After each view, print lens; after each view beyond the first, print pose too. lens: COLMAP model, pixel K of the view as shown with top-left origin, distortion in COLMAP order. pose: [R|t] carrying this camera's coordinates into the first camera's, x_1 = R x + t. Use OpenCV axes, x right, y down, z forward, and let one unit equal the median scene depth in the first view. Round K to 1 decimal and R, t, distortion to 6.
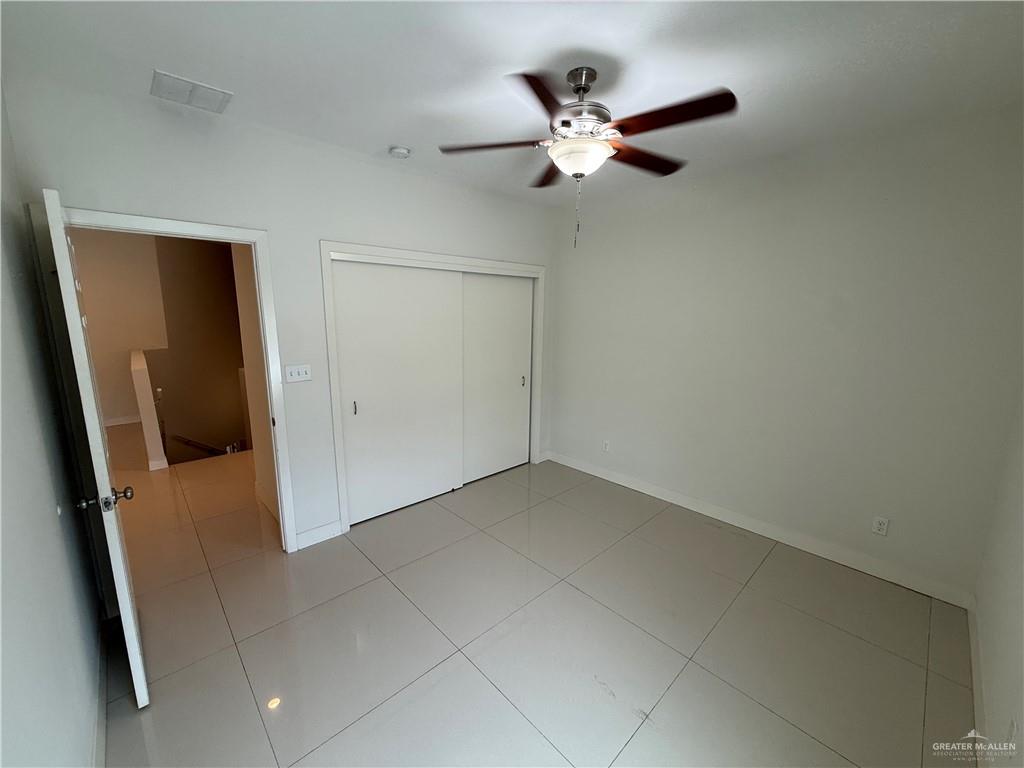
lens RADIAL K [[409.5, 0, 512.0], [0, 409.5, 384.0], [0, 0, 1]] dist [-0.001341, -0.000048]
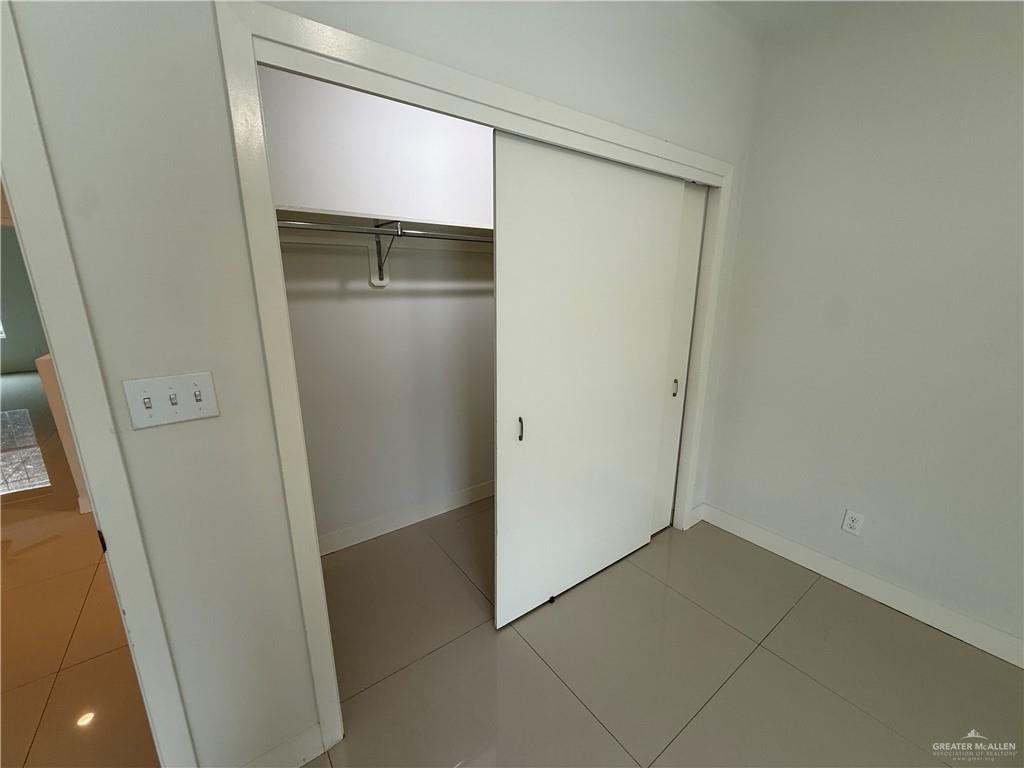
lens RADIAL K [[409.5, 0, 512.0], [0, 409.5, 384.0], [0, 0, 1]] dist [-0.001341, -0.000048]
pose [[0.993143, 0.017951, -0.115521, -0.126637], [-0.010948, 0.998080, 0.060967, -0.042528], [0.116393, -0.059284, 0.991432, 0.452867]]
